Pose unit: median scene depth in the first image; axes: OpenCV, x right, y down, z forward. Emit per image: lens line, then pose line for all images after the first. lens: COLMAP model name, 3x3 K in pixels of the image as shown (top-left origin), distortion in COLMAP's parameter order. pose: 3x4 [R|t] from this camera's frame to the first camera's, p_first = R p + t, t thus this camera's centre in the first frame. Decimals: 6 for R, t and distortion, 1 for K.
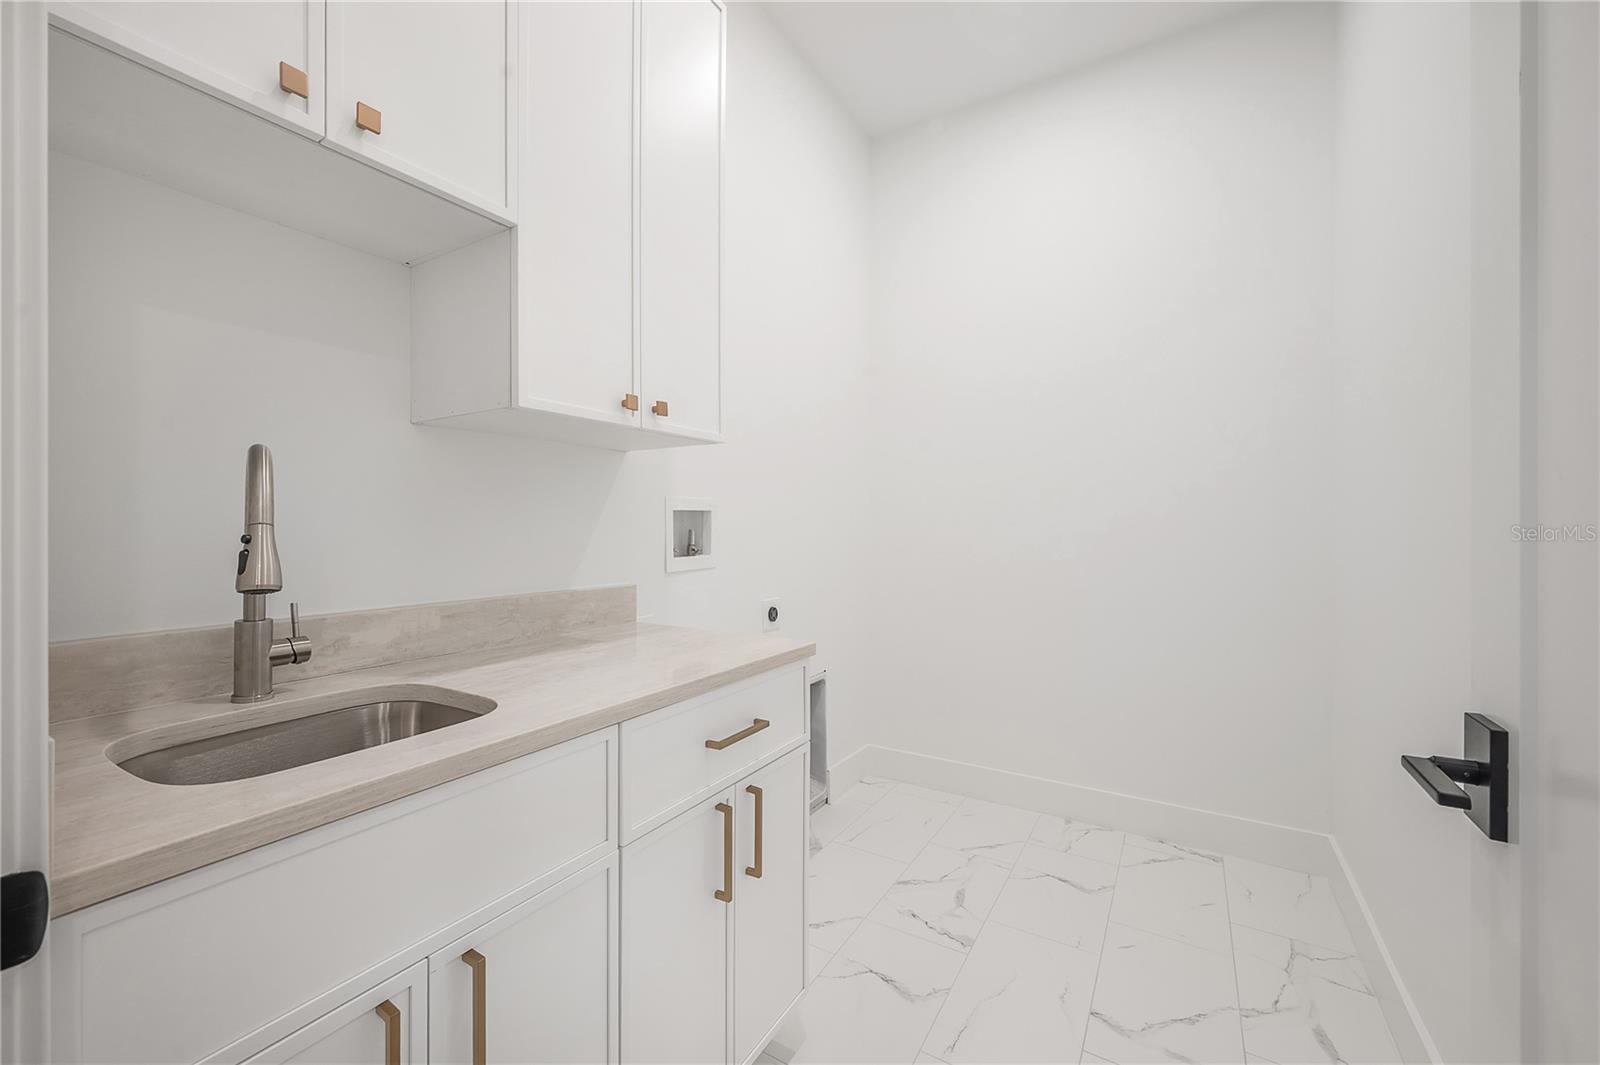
lens RADIAL K [[639.7, 0, 795.7], [0, 639.7, 532.1], [0, 0, 1]] dist [-0.001575, 0.000567]
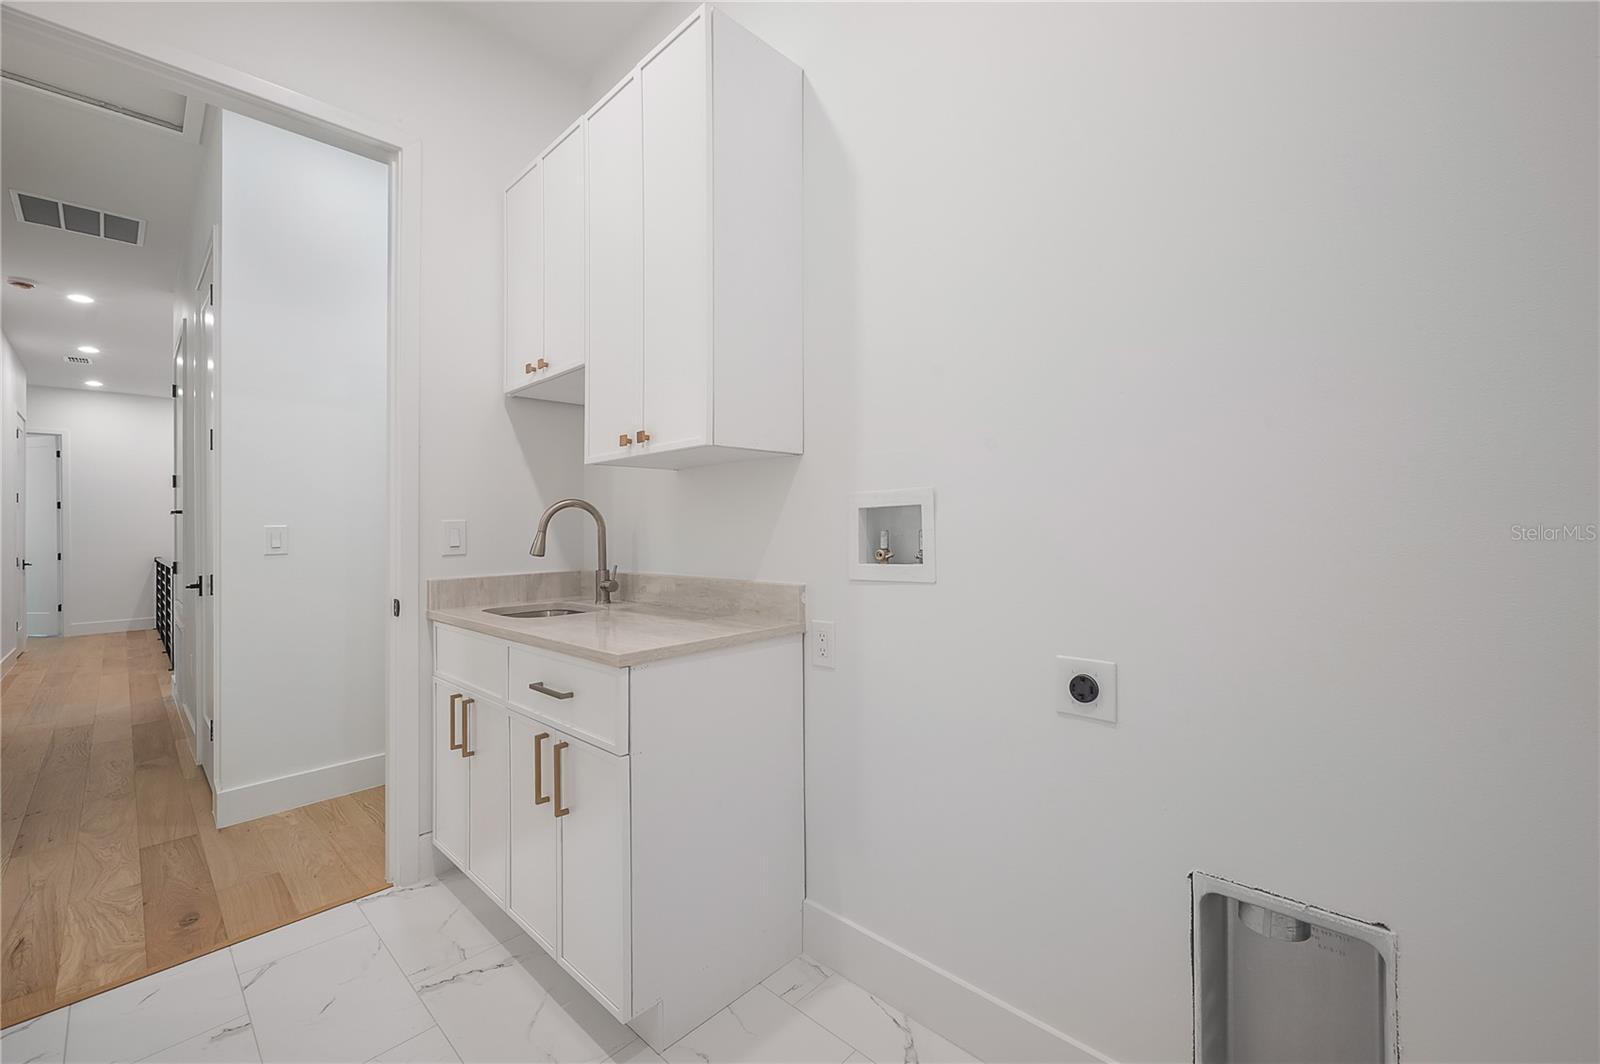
lens RADIAL K [[639.7, 0, 795.3], [0, 639.7, 529.8], [0, 0, 1]] dist [-0.001575, 0.000567]
pose [[-0.212354, -0.001165, -0.977192, 0.804717], [0.002996, 0.999994, -0.001843, -0.004420], [0.977188, -0.003319, -0.212349, 1.320720]]
